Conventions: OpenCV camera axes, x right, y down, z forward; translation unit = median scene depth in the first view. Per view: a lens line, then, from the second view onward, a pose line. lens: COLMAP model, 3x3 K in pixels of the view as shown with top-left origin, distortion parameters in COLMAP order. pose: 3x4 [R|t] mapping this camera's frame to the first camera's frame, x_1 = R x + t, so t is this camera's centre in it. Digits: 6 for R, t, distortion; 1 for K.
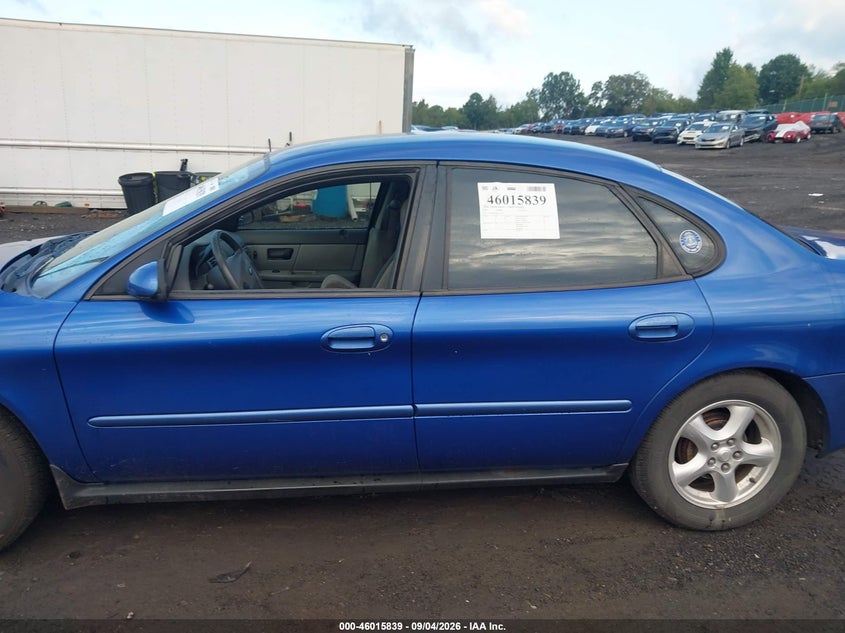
lens RADIAL K [[622.1, 0, 422.5], [0, 622.1, 316.5], [0, 0, 1]] dist [0.098324, -0.143085]
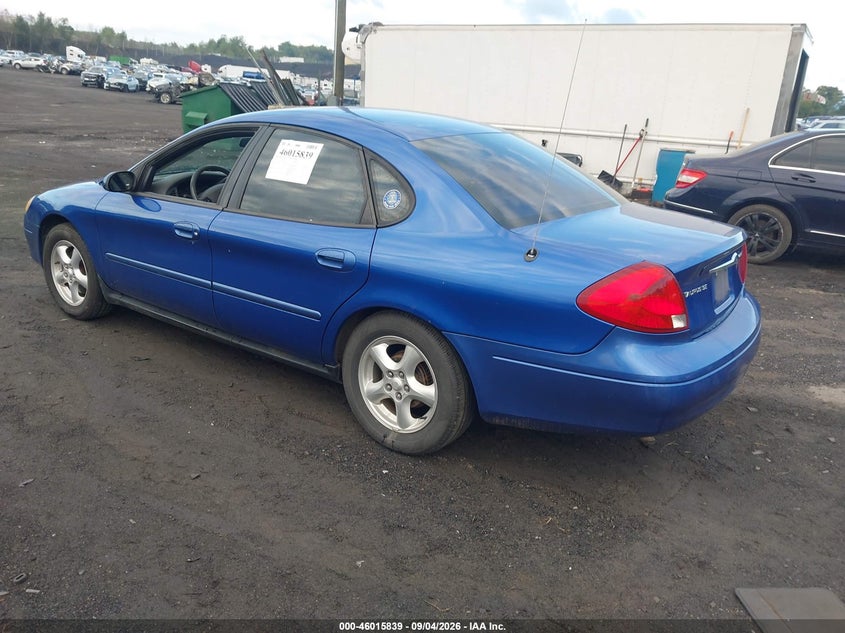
lens RADIAL K [[622.1, 0, 422.5], [0, 622.1, 316.5], [0, 0, 1]] dist [0.098324, -0.143085]
pose [[0.748505, 0.217864, -0.626320, 1.219434], [-0.209074, 0.973851, 0.088892, -0.017797], [0.629308, 0.064411, 0.774482, 0.123914]]
